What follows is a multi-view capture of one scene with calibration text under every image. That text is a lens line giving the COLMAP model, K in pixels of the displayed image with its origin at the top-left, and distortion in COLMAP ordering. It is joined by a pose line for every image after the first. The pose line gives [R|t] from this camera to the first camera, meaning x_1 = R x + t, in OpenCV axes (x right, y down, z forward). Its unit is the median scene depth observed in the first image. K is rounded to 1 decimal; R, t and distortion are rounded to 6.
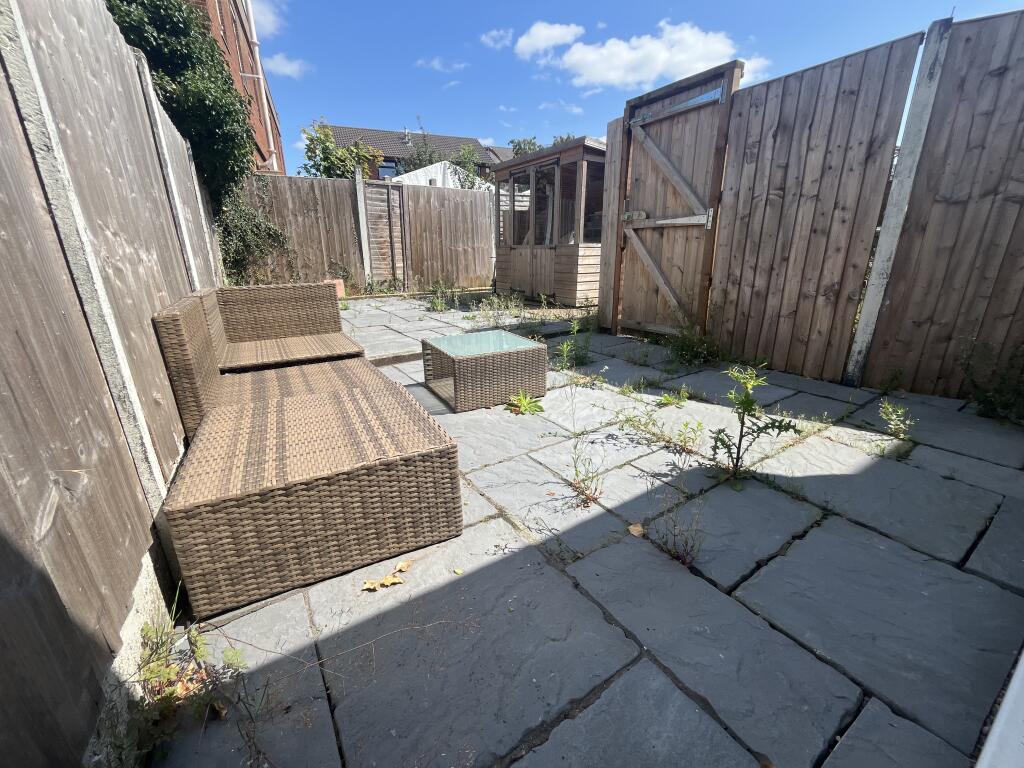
lens RADIAL K [[418.3, 0, 513.9], [0, 418.3, 384.6], [0, 0, 1]] dist [-0.003472, -0.000286]
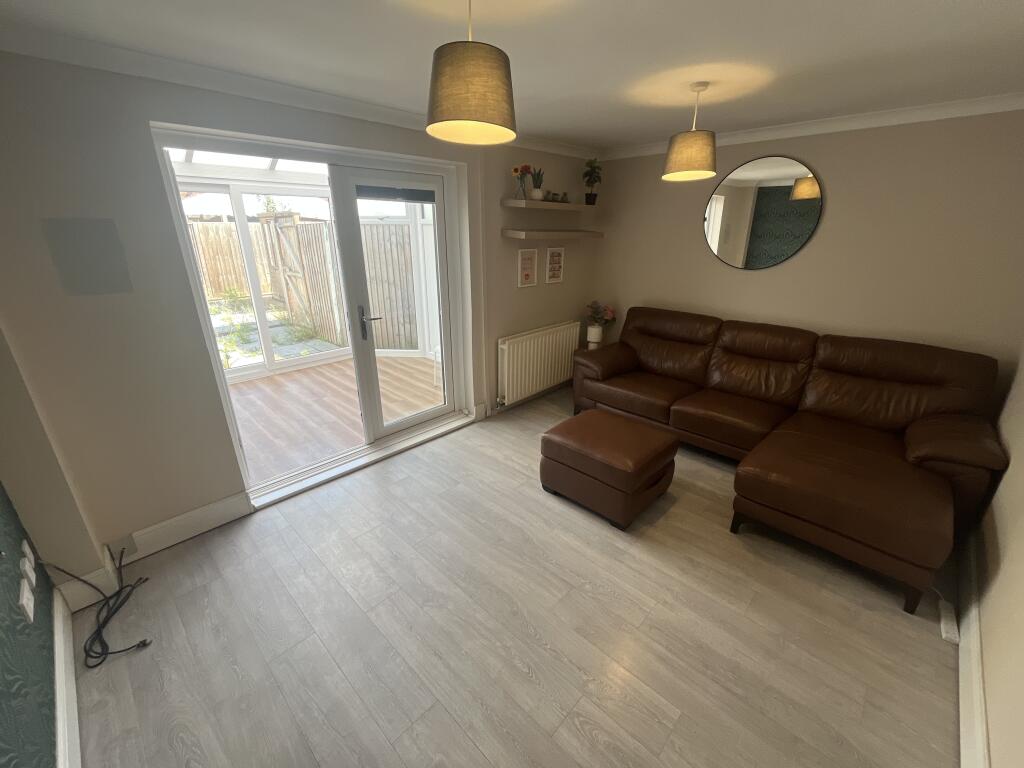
lens RADIAL K [[418.3, 0, 510.1], [0, 418.3, 384.7], [0, 0, 1]] dist [-0.003472, -0.000286]
pose [[0.976449, -0.064121, 0.205997, 0.499770], [0.055311, 0.997303, 0.048254, 0.067174], [-0.208536, -0.035724, 0.977362, -0.688848]]
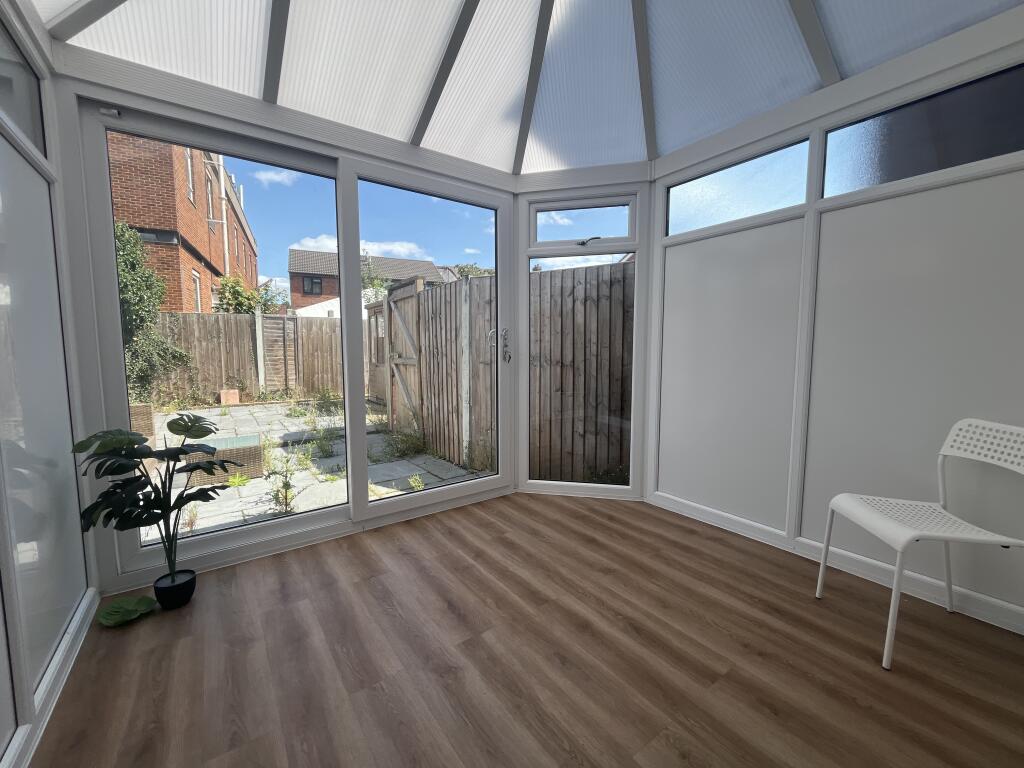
lens RADIAL K [[418.3, 0, 512.1], [0, 418.3, 385.2], [0, 0, 1]] dist [-0.003472, -0.000286]
pose [[0.998760, 0.000312, 0.049781, 0.350191], [0.010943, 0.974147, -0.225649, 0.020575], [-0.048564, 0.225914, 0.972936, -0.242824]]
